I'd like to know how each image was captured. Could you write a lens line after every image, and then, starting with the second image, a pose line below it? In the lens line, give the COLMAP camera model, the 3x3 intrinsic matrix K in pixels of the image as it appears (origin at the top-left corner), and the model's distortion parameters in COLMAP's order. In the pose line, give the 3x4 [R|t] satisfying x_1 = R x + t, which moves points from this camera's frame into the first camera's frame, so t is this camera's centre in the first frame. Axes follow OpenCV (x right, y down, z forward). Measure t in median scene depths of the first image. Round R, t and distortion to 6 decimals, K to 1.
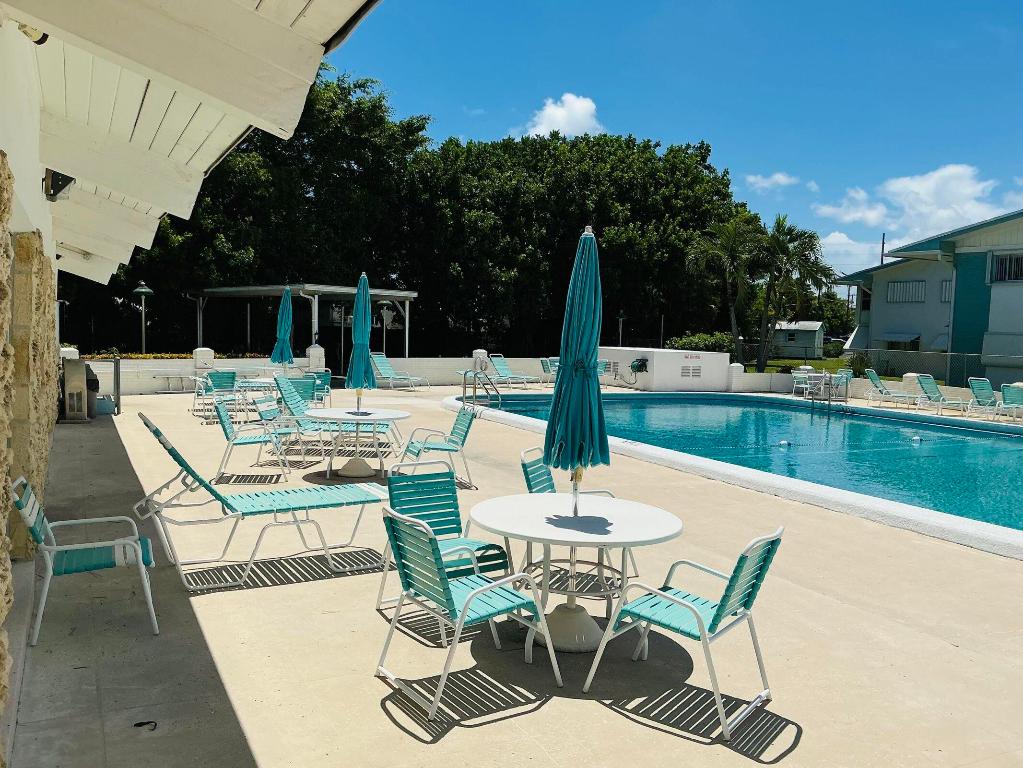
lens RADIAL K [[846.7, 0, 511.9], [0, 846.7, 390.3], [0, 0, 1]] dist [0.006225, 0.004209]
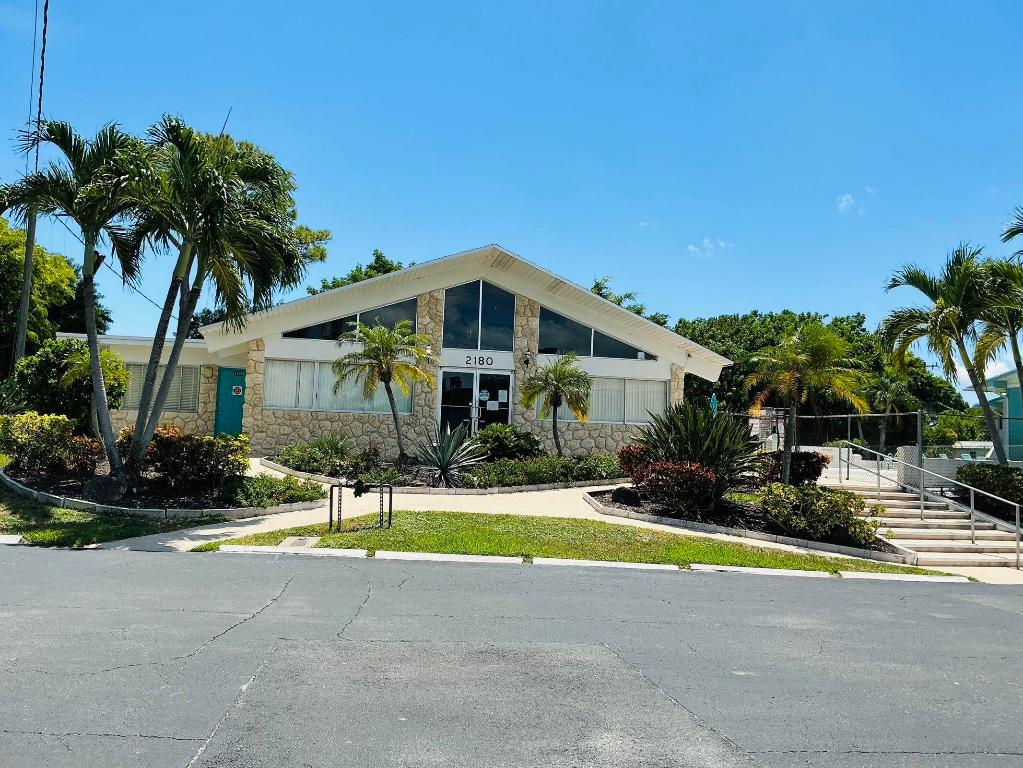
lens RADIAL K [[846.7, 0, 511.9], [0, 846.7, 390.3], [0, 0, 1]] dist [0.006225, 0.004209]
pose [[0.964450, -0.026492, -0.262934, 0.039009], [-0.015704, 0.987459, -0.157095, 0.086634], [0.263798, 0.155640, 0.951939, -0.605719]]
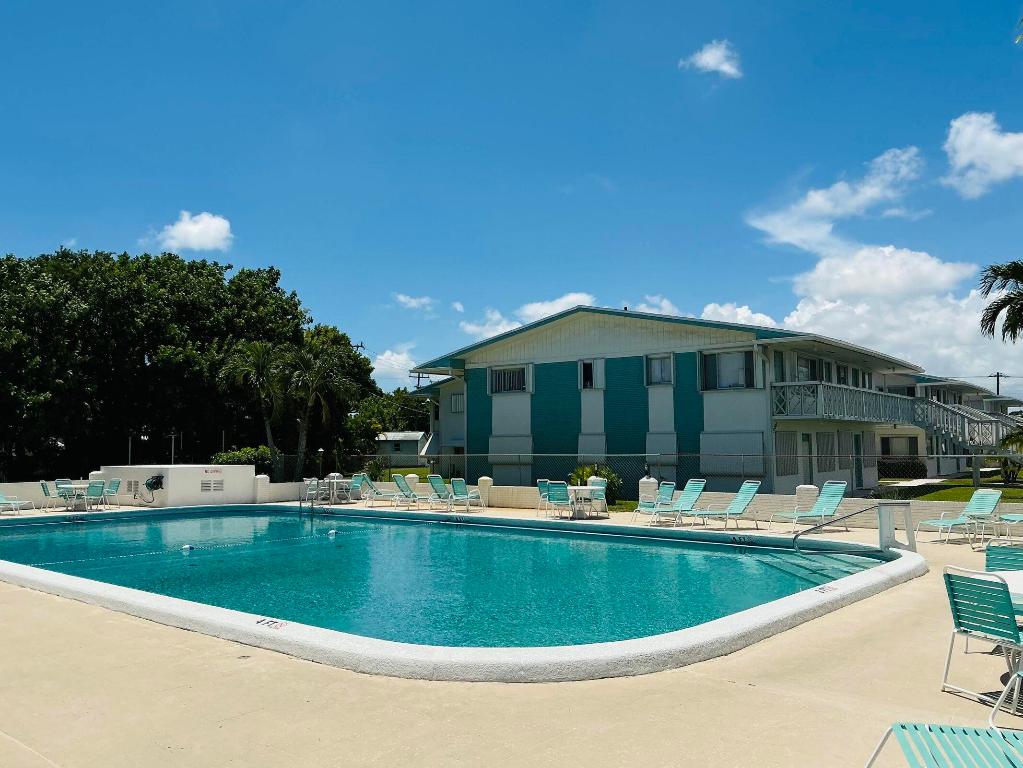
lens RADIAL K [[846.7, 0, 511.9], [0, 846.7, 390.3], [0, 0, 1]] dist [0.006225, 0.004209]
pose [[0.925192, -0.022125, 0.378853, 0.118545], [0.073121, 0.989986, -0.120753, 0.010277], [-0.372387, 0.139422, 0.917545, -0.067742]]
